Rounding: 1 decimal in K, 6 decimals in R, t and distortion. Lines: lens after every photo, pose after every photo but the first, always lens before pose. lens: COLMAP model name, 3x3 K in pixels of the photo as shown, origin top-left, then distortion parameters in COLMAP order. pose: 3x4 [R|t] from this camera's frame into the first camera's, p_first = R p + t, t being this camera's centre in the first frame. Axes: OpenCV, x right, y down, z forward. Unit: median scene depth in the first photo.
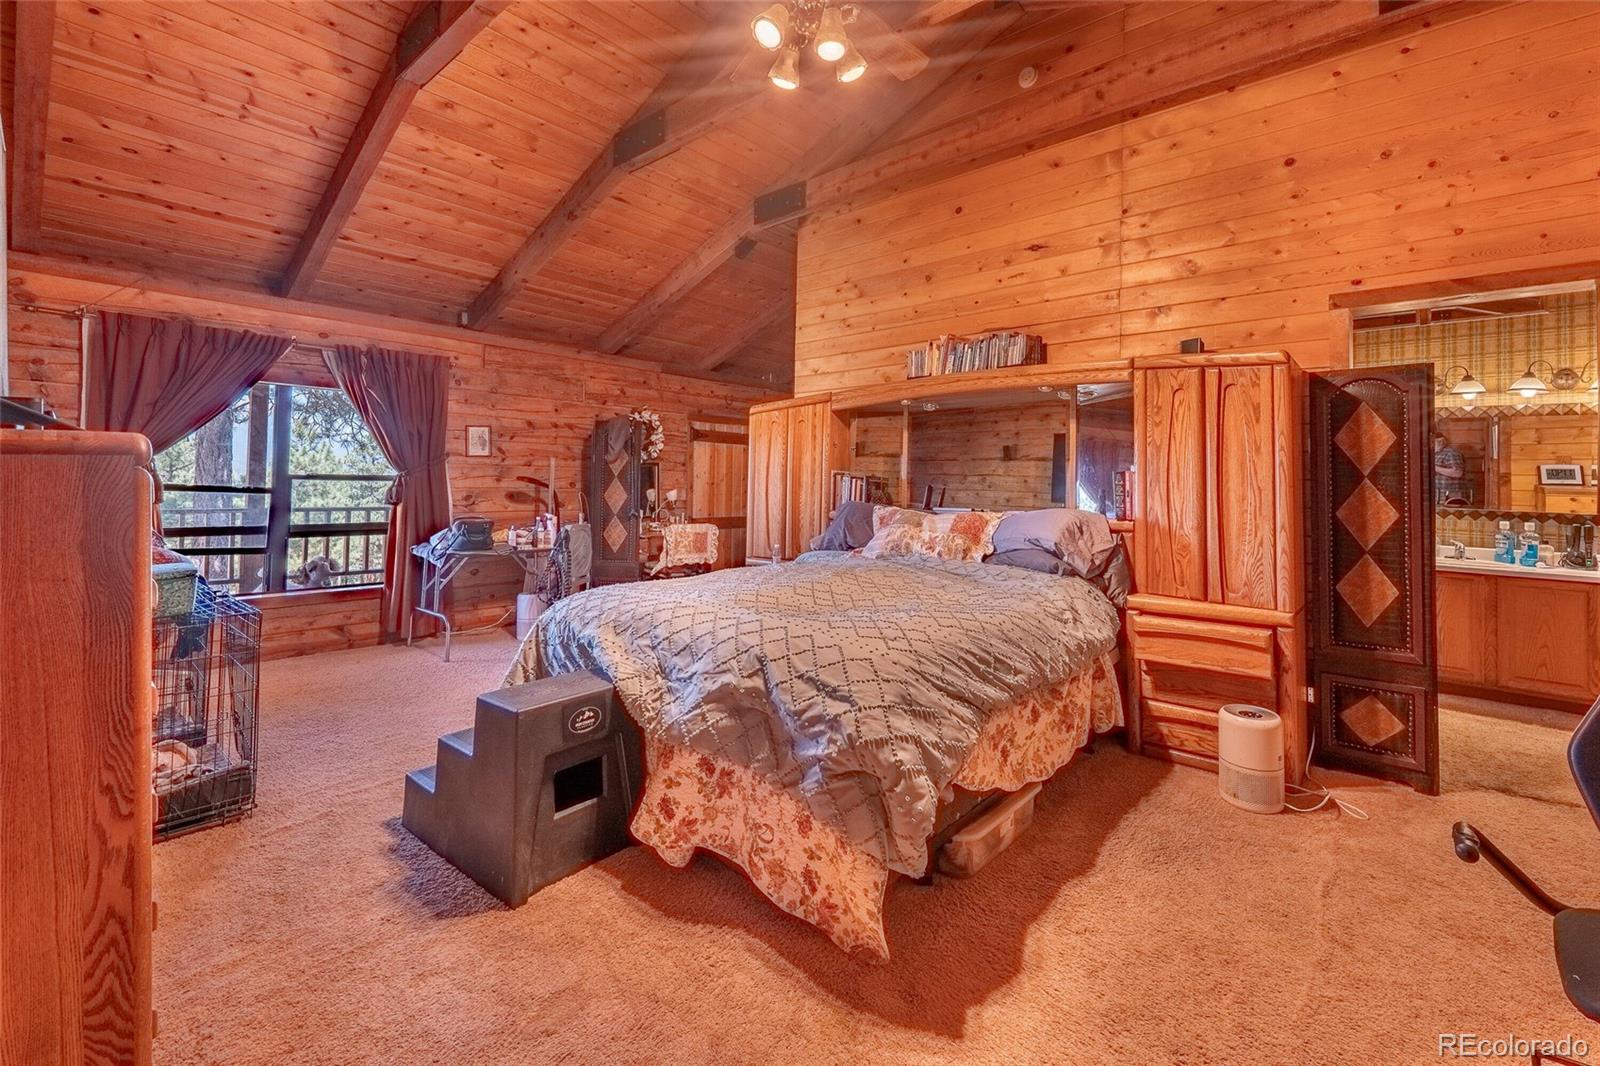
lens RADIAL K [[685.5, 0, 803.7], [0, 685.5, 477.6], [0, 0, 1]] dist [0.000732, 0.000015]
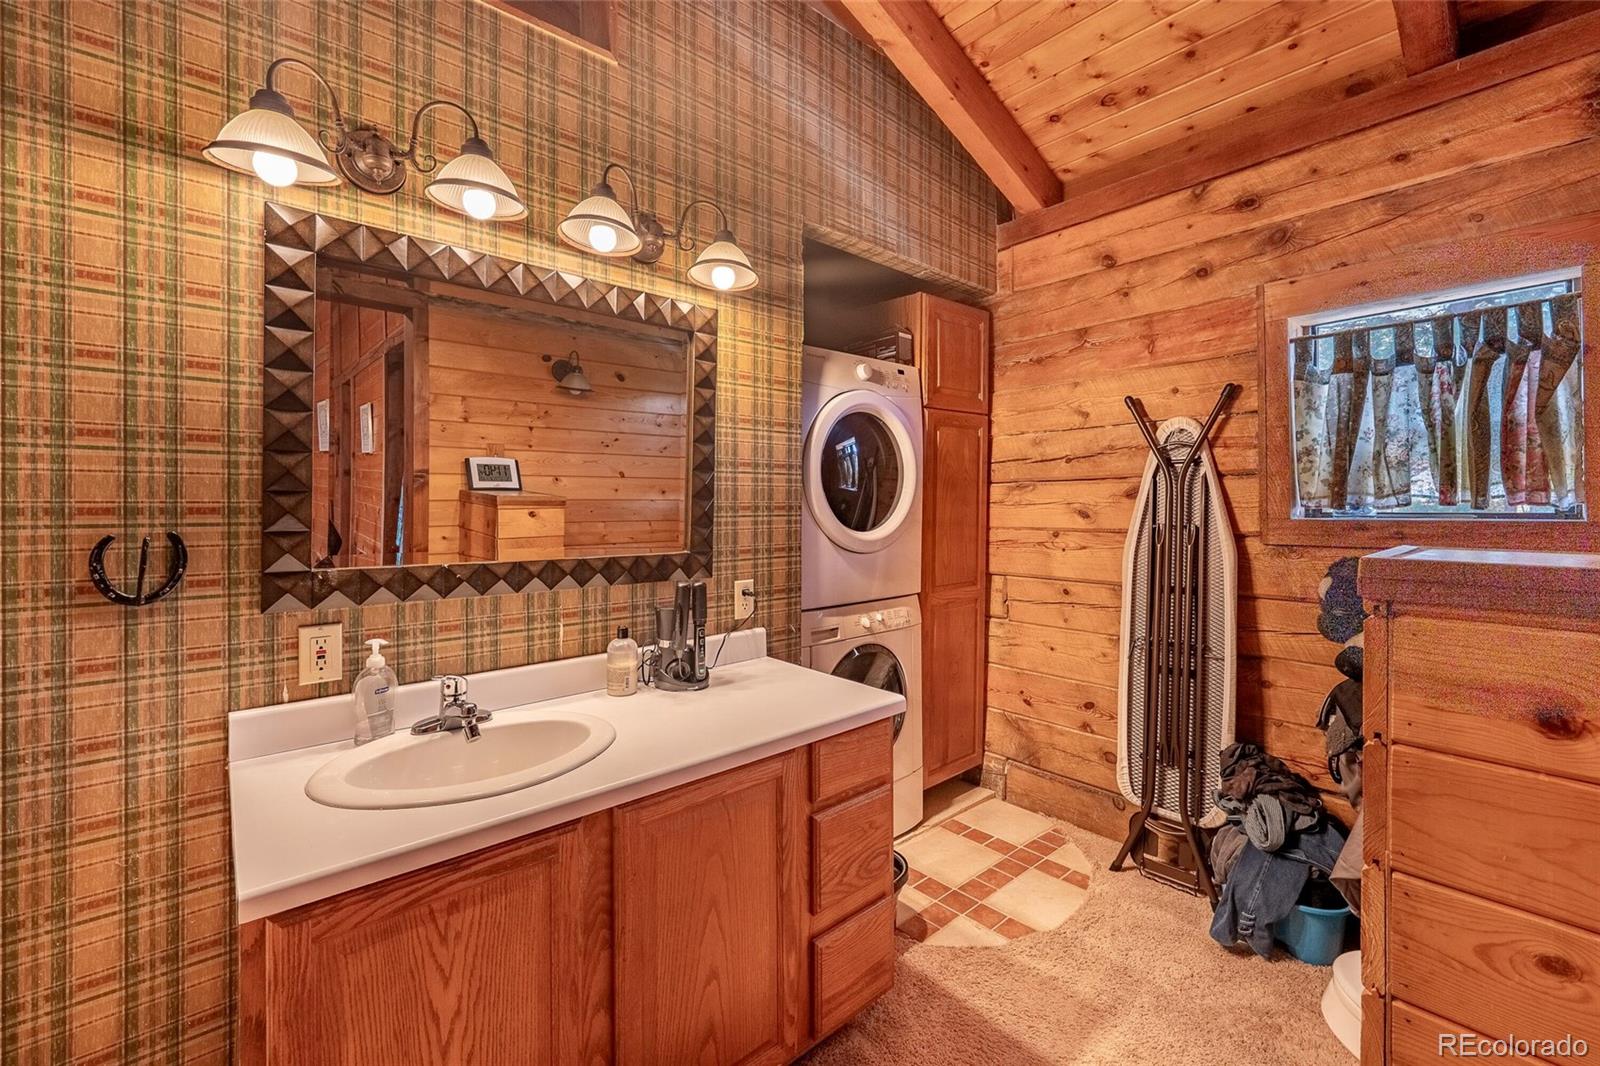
lens RADIAL K [[685.5, 0, 803.7], [0, 685.5, 477.6], [0, 0, 1]] dist [0.000732, 0.000015]
pose [[0.142730, 0.009071, 0.989720, 0.527483], [0.004199, 0.999943, -0.009770, 0.006708], [-0.989753, 0.005550, 0.142683, 0.631323]]
